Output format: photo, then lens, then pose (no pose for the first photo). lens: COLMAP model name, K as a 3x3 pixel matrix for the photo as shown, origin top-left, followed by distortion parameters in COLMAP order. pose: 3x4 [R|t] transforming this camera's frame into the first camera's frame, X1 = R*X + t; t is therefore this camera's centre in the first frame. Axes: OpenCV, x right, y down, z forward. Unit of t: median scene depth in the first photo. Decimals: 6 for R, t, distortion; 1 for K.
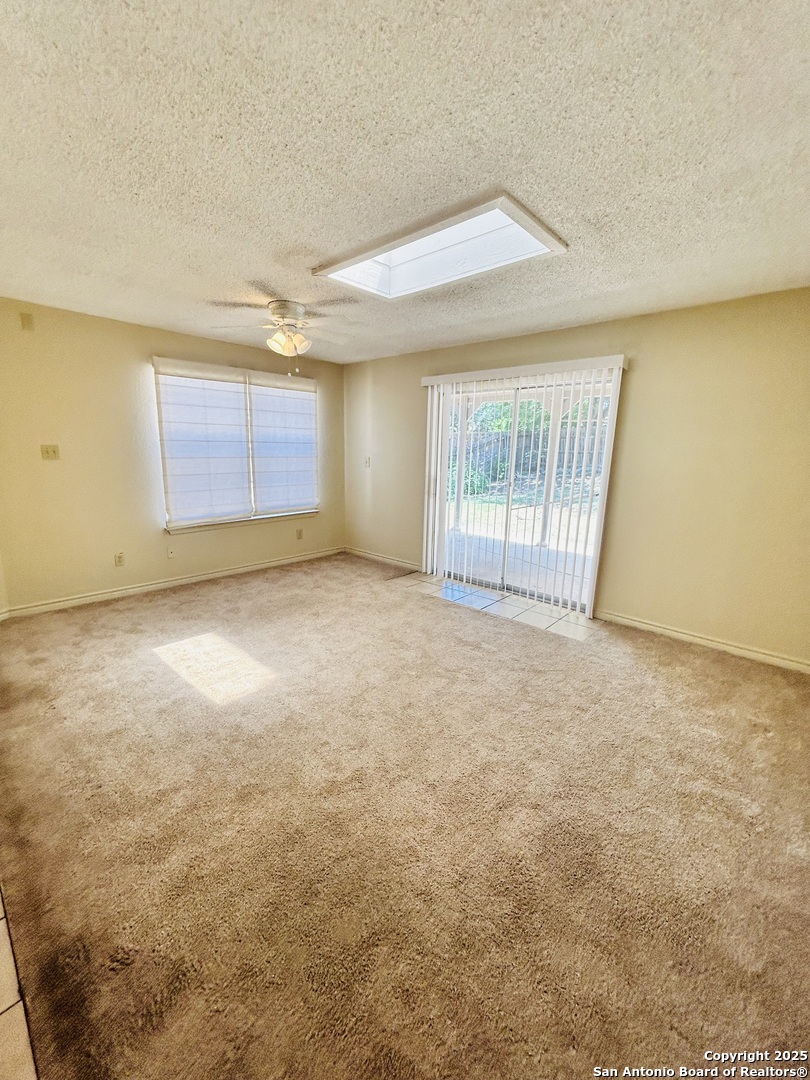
lens RADIAL K [[433.8, 0, 410.5], [0, 433.8, 541.1], [0, 0, 1]] dist [-0.001054, 0.000273]
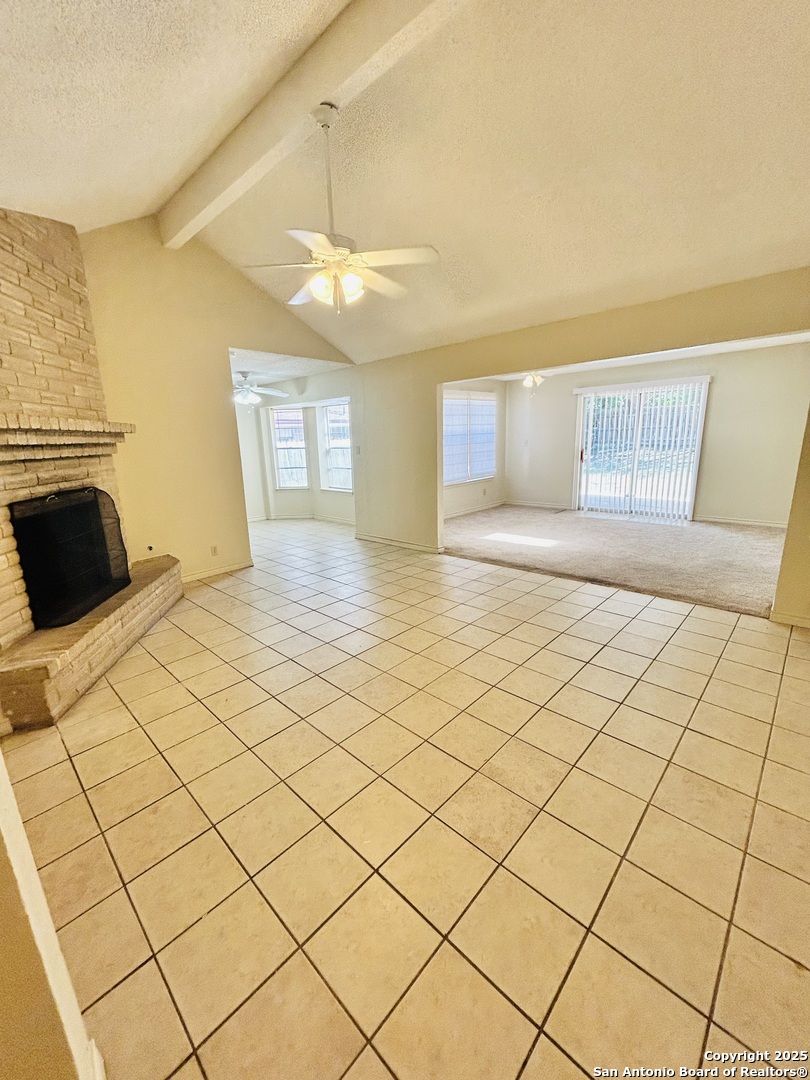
lens RADIAL K [[433.8, 0, 409.7], [0, 433.8, 541.4], [0, 0, 1]] dist [-0.001054, 0.000273]
pose [[0.997720, -0.049501, -0.045875, -0.508097], [0.050834, 0.998304, 0.028370, 0.114684], [0.044393, -0.030637, 0.998544, -0.641077]]
